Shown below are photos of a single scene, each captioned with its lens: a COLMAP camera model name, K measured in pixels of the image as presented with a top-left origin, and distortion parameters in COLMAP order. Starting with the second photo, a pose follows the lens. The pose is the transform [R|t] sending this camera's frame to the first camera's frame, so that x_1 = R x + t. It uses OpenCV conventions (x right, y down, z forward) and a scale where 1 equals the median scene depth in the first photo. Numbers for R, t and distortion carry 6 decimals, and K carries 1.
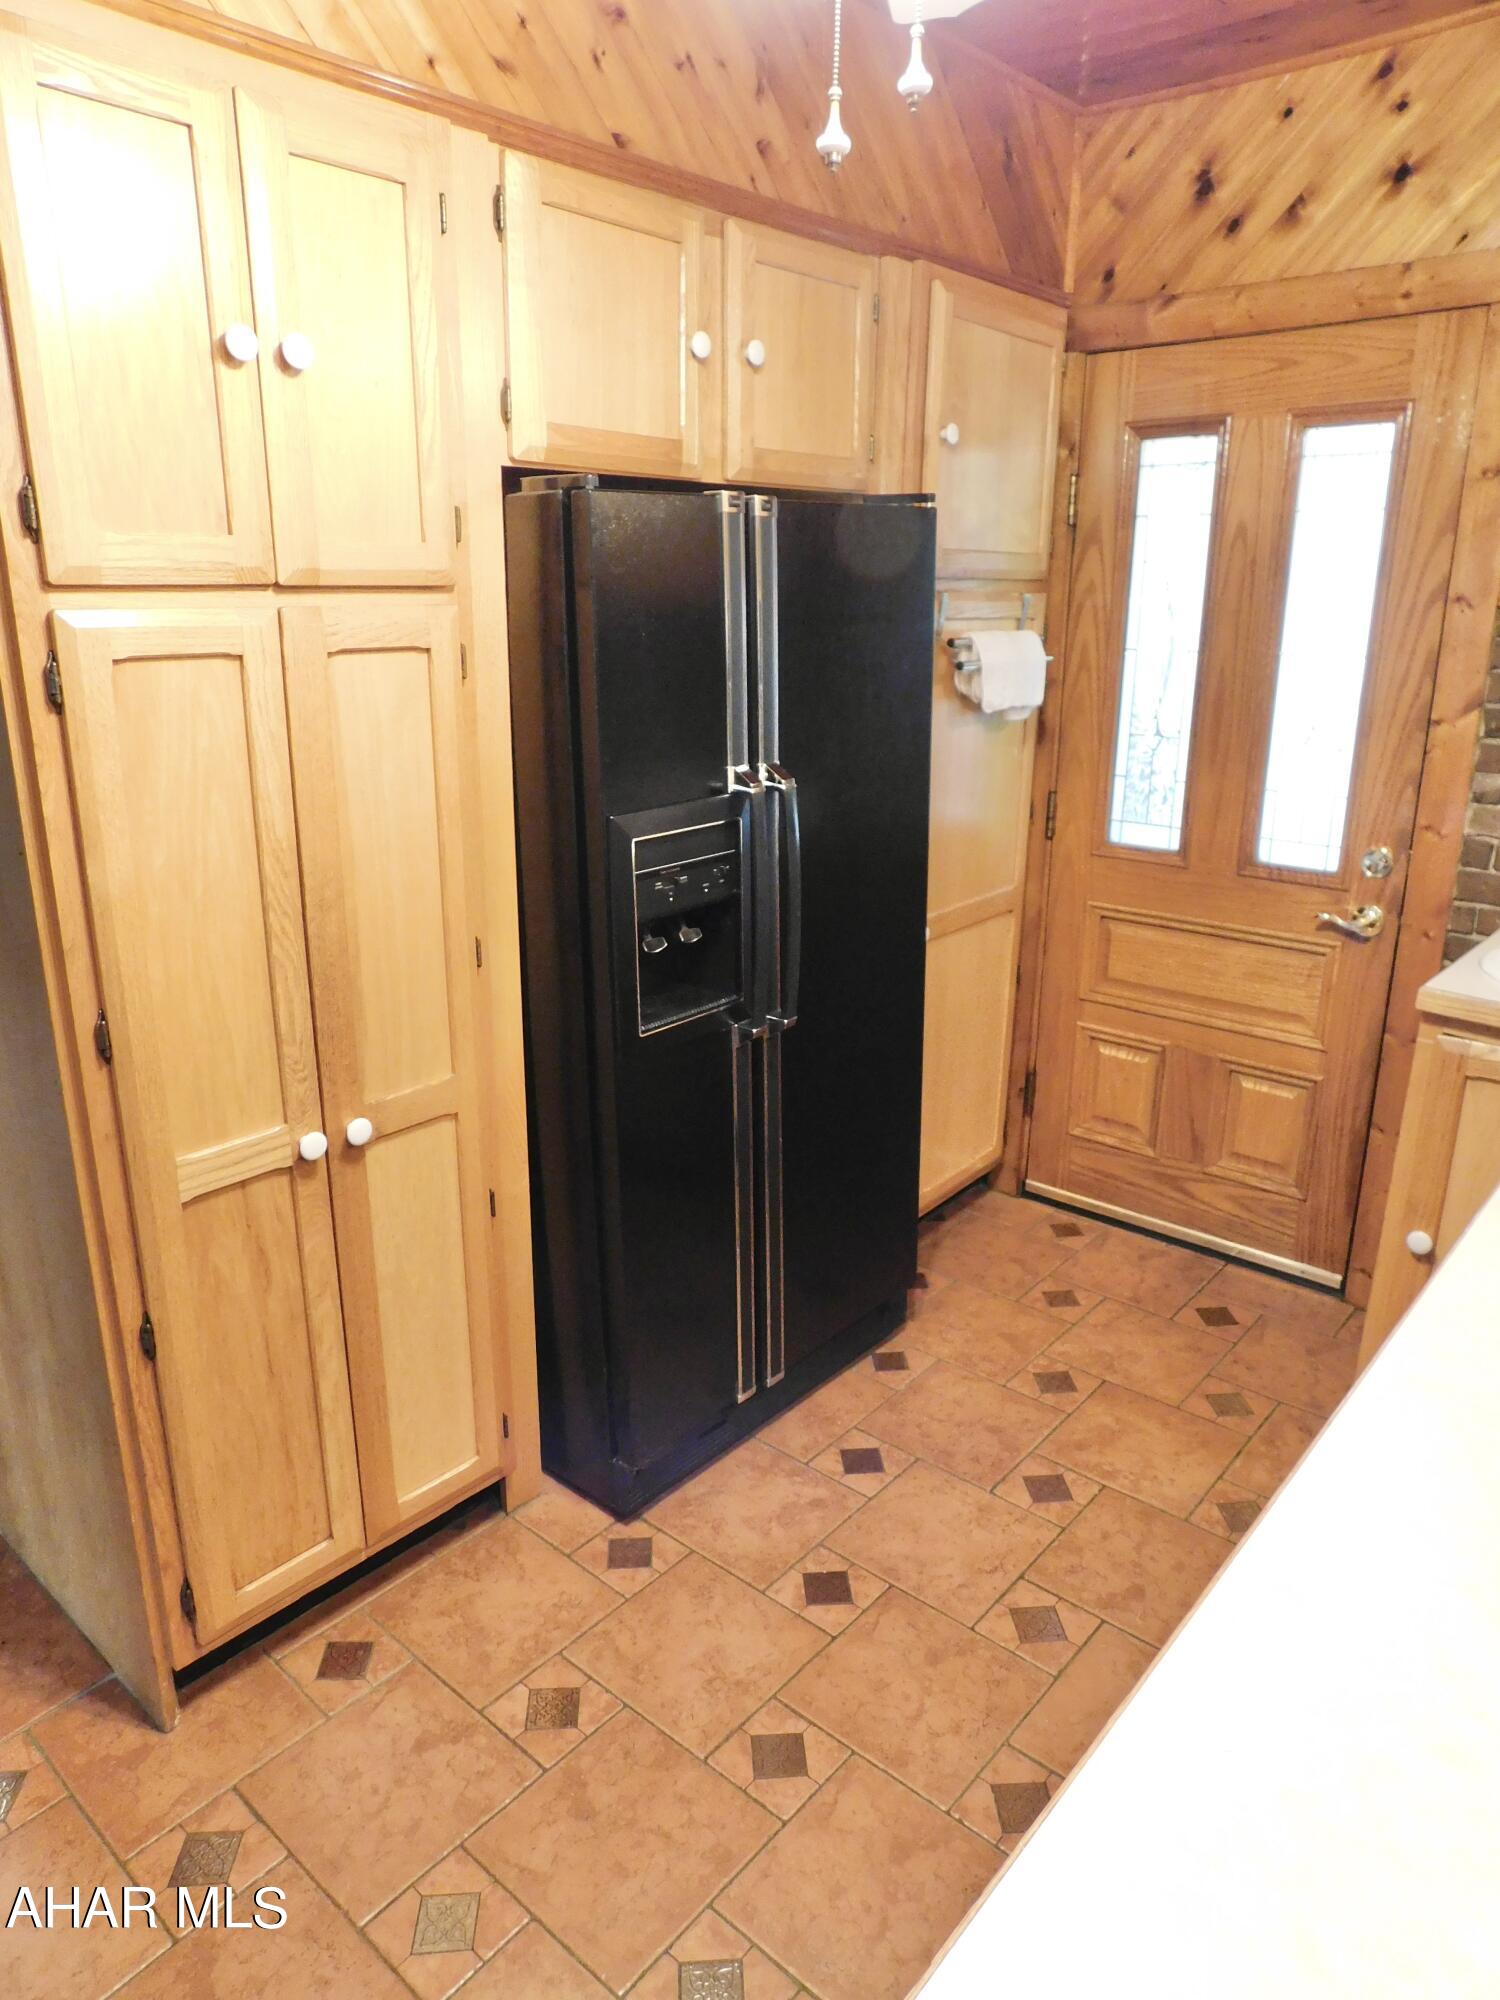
lens RADIAL K [[1320.6, 0, 750.0], [0, 1320.6, 1000.0], [0, 0, 1]] dist [-0.064484, 0.050227]
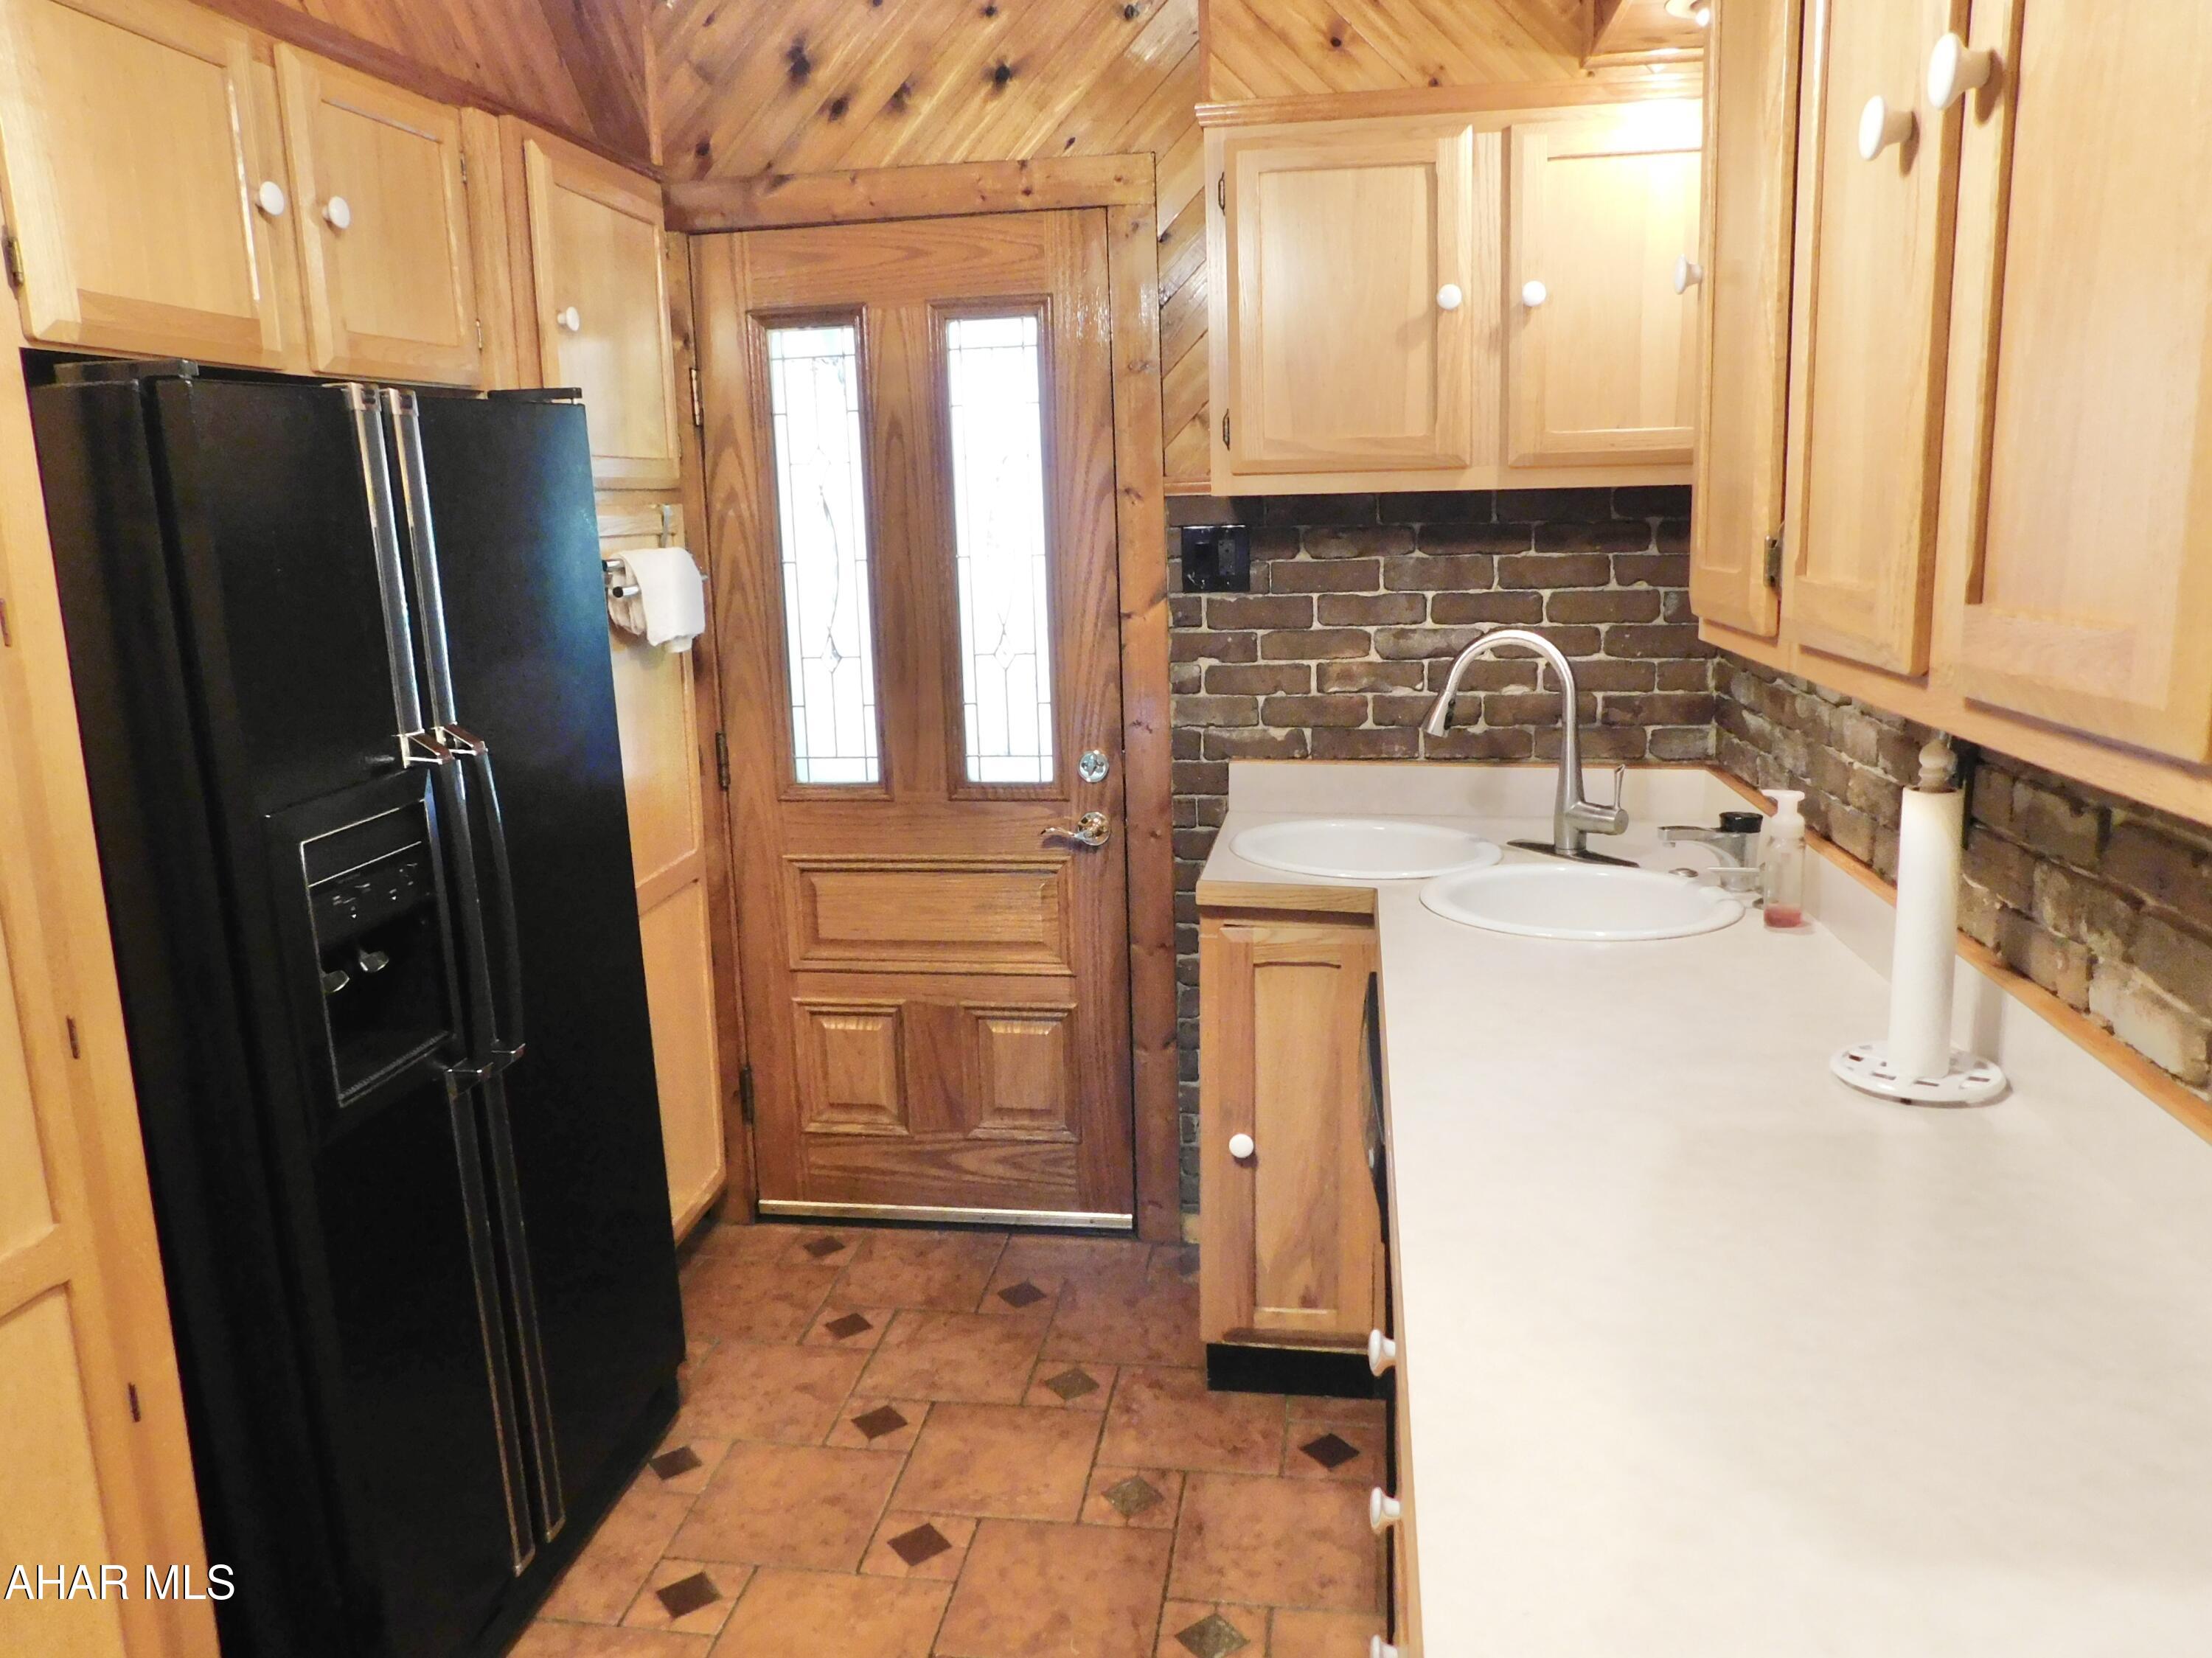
lens RADIAL K [[1595.0, 0, 1106.0], [0, 1595.0, 829.0], [0, 0, 1]] dist [-0.071959, 0.049699]
pose [[0.845858, -0.133225, 0.516503, -0.113650], [0.185580, 0.981315, -0.050801, -0.000859], [-0.500084, 0.138823, 0.854777, 0.017111]]
